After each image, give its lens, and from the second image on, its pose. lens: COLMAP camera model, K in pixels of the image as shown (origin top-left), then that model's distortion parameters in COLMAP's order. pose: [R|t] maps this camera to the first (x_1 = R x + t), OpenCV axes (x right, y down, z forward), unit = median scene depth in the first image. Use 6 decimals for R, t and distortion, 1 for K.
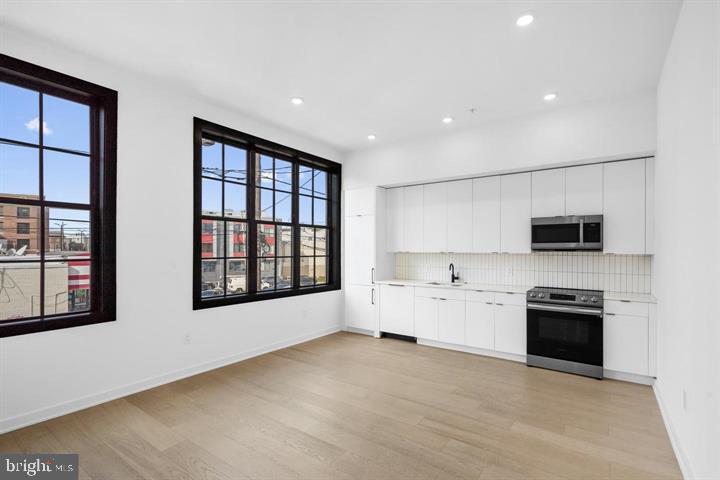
lens RADIAL K [[342.0, 0, 356.7], [0, 342.0, 240.9], [0, 0, 1]] dist [0.000259, 0.000284]
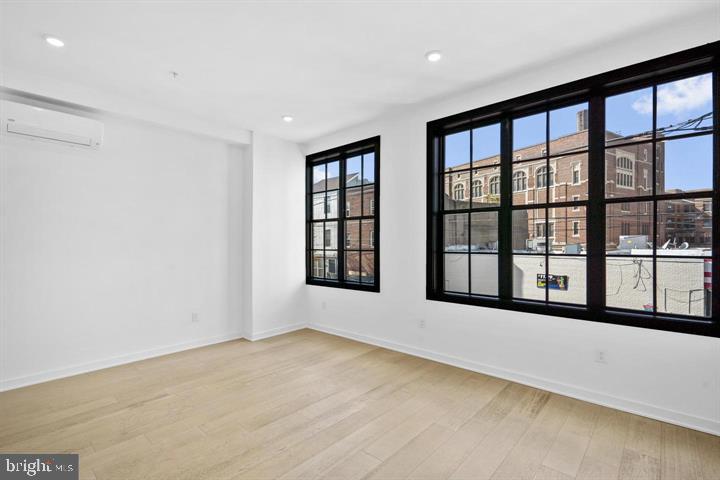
lens RADIAL K [[342.0, 0, 356.7], [0, 342.0, 240.9], [0, 0, 1]] dist [0.000259, 0.000284]
pose [[-0.118267, -0.007656, -0.992952, 0.566699], [0.028433, 0.999534, -0.011094, 0.017772], [0.992575, -0.029545, -0.117994, 0.805164]]
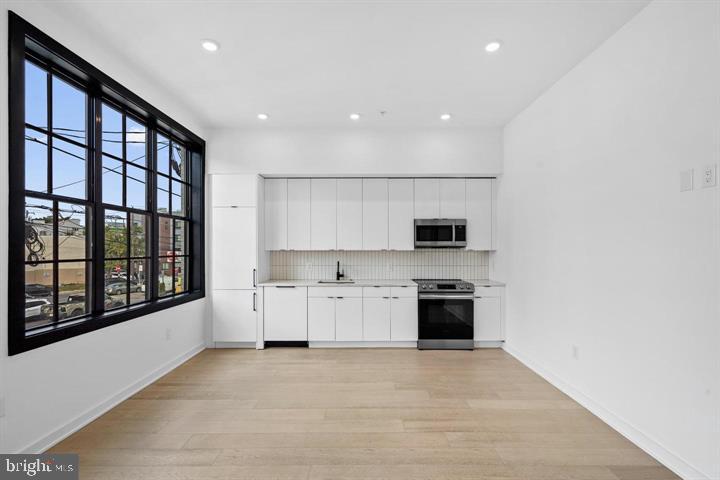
lens RADIAL K [[342.0, 0, 356.7], [0, 342.0, 240.9], [0, 0, 1]] dist [0.000259, 0.000284]
pose [[0.810317, 0.008259, 0.585933, -0.306878], [-0.011891, 0.999927, 0.002349, 0.004665], [-0.585871, -0.008871, 0.810356, 0.188895]]
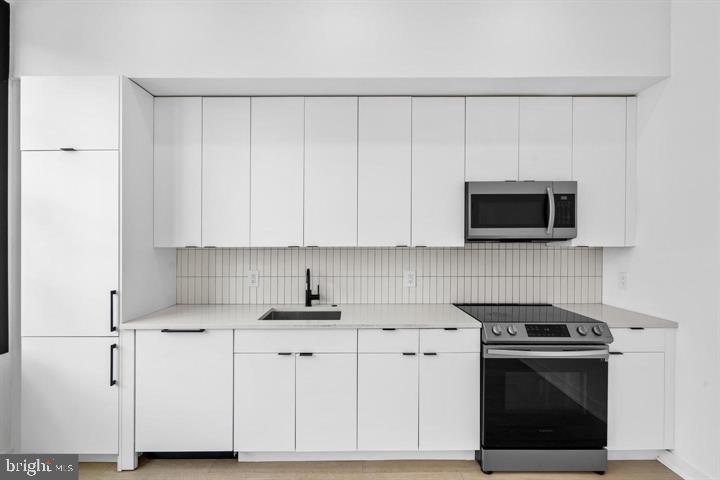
lens RADIAL K [[342.0, 0, 356.7], [0, 342.0, 240.9], [0, 0, 1]] dist [0.000259, 0.000284]
pose [[0.804091, -0.006058, 0.594475, 0.047603], [-0.011912, 0.999583, 0.026298, 0.014283], [-0.594386, -0.028228, 0.803684, 0.656613]]
